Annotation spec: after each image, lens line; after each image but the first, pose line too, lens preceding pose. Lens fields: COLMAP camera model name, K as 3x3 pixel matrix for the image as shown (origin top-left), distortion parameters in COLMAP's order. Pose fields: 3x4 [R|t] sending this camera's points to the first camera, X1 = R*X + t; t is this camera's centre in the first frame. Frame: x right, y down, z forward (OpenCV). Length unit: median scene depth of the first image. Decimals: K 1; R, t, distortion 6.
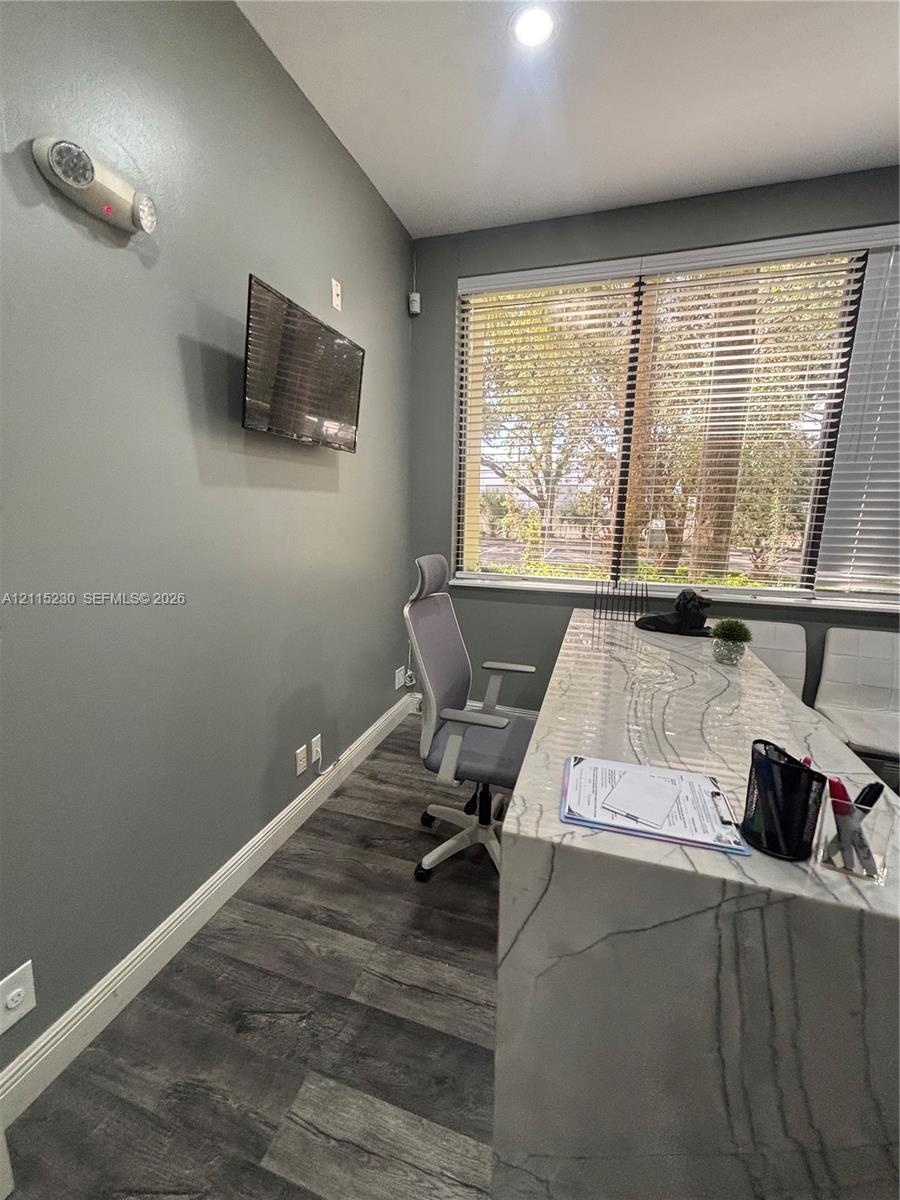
lens RADIAL K [[484.0, 0, 454.0], [0, 484.0, 602.4], [0, 0, 1]] dist [-0.002931, 0.001521]
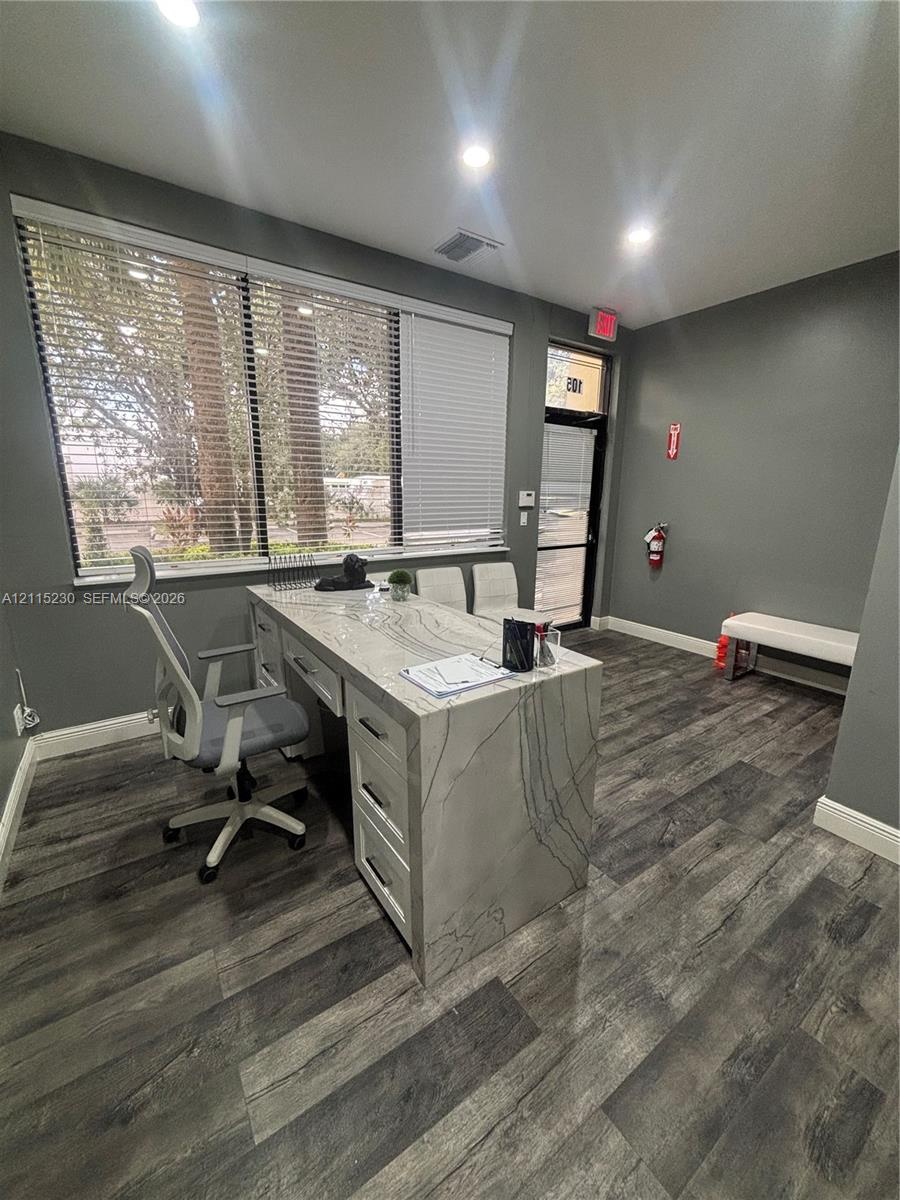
lens RADIAL K [[484.0, 0, 454.0], [0, 484.0, 602.4], [0, 0, 1]] dist [-0.002931, 0.001521]
pose [[0.612801, -0.189376, 0.767210, -0.571407], [0.155005, 0.980806, 0.118290, -0.016338], [-0.774886, 0.046434, 0.630394, -0.018901]]
